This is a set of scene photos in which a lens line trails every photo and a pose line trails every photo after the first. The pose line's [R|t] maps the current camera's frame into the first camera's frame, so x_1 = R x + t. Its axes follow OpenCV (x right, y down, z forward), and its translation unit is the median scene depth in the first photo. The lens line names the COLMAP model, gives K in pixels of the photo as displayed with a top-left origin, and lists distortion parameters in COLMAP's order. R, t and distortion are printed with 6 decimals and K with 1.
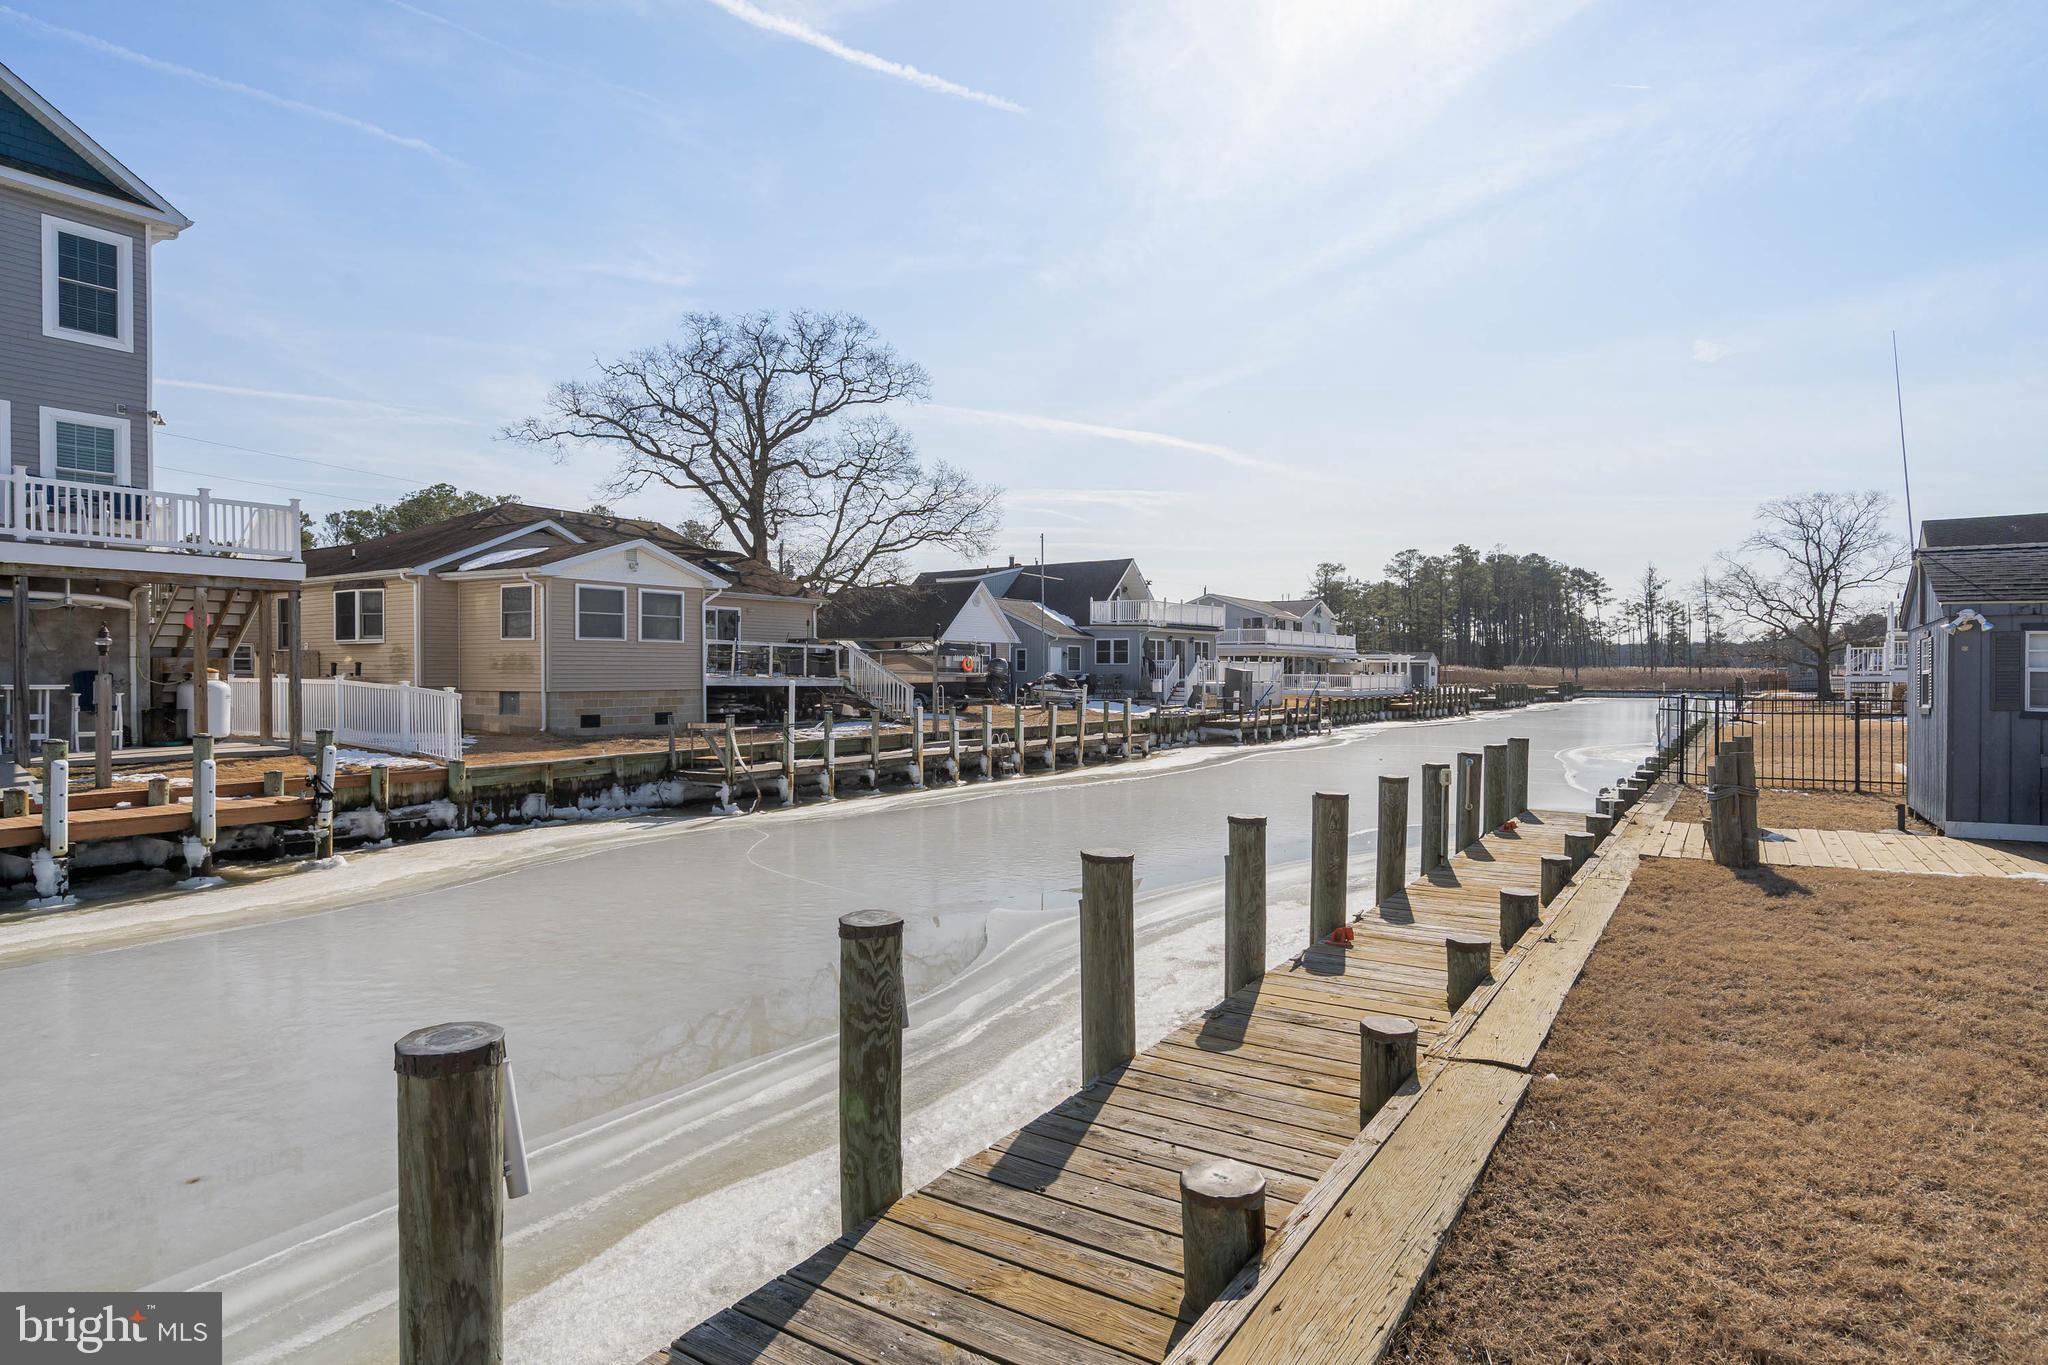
lens RADIAL K [[1106.4, 0, 1028.7], [0, 1106.4, 685.2], [0, 0, 1]] dist [0.002359, 0.001258]
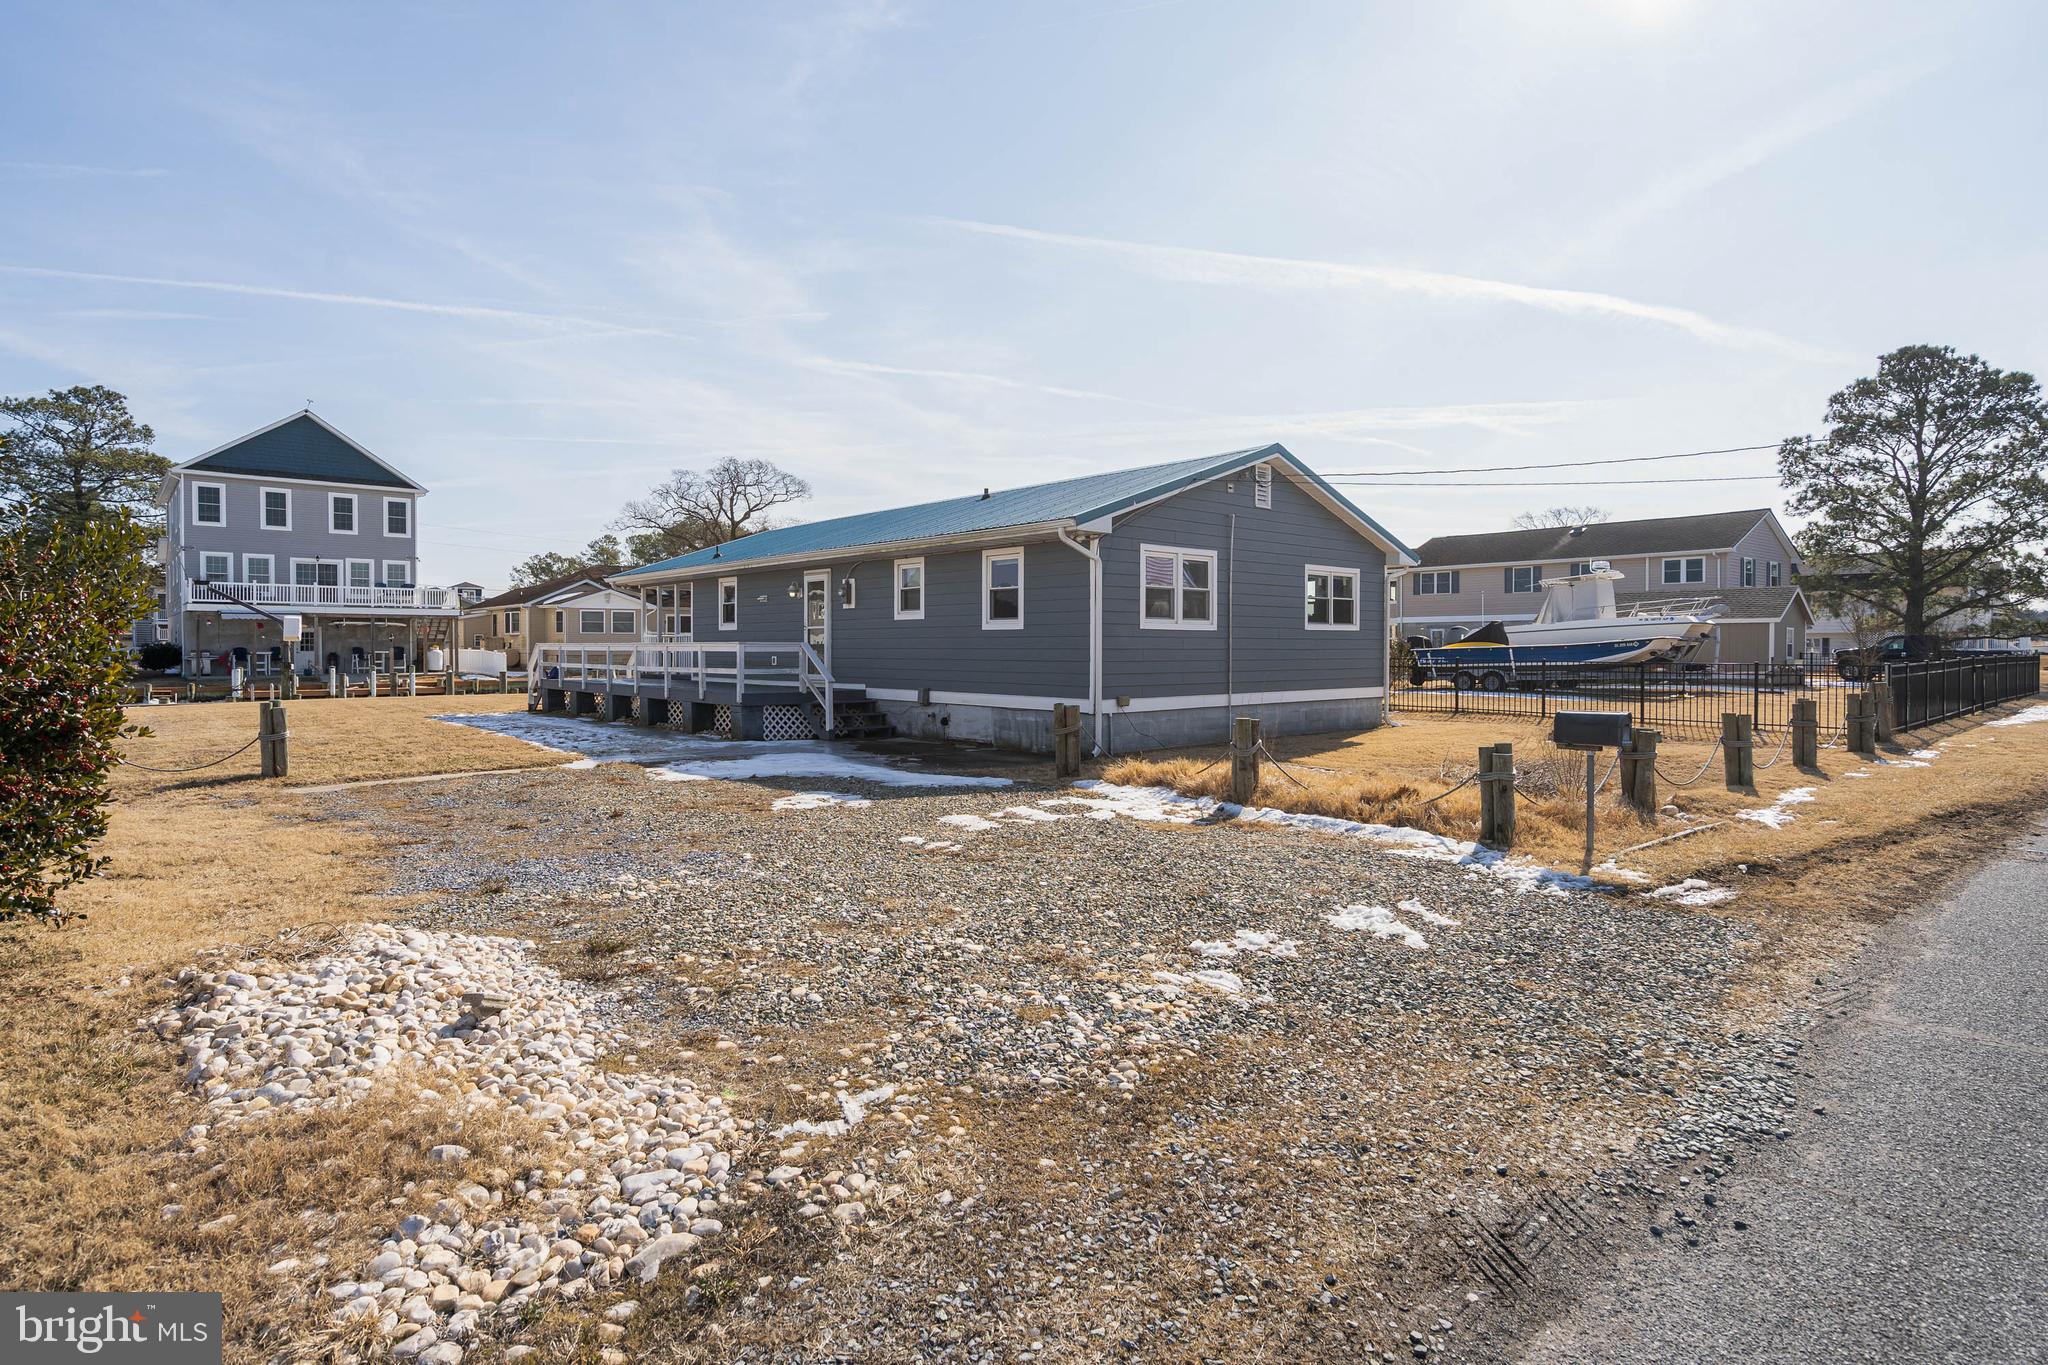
lens RADIAL K [[1049.9, 0, 978.9], [0, 1049.9, 655.5], [0, 0, 1]] dist [0.034186, -0.011014]
pose [[0.955944, 0.000958, -0.293546, 0.800816], [-0.001606, 0.999997, -0.001967, 0.007418], [0.293543, 0.002352, 0.955943, -0.682207]]
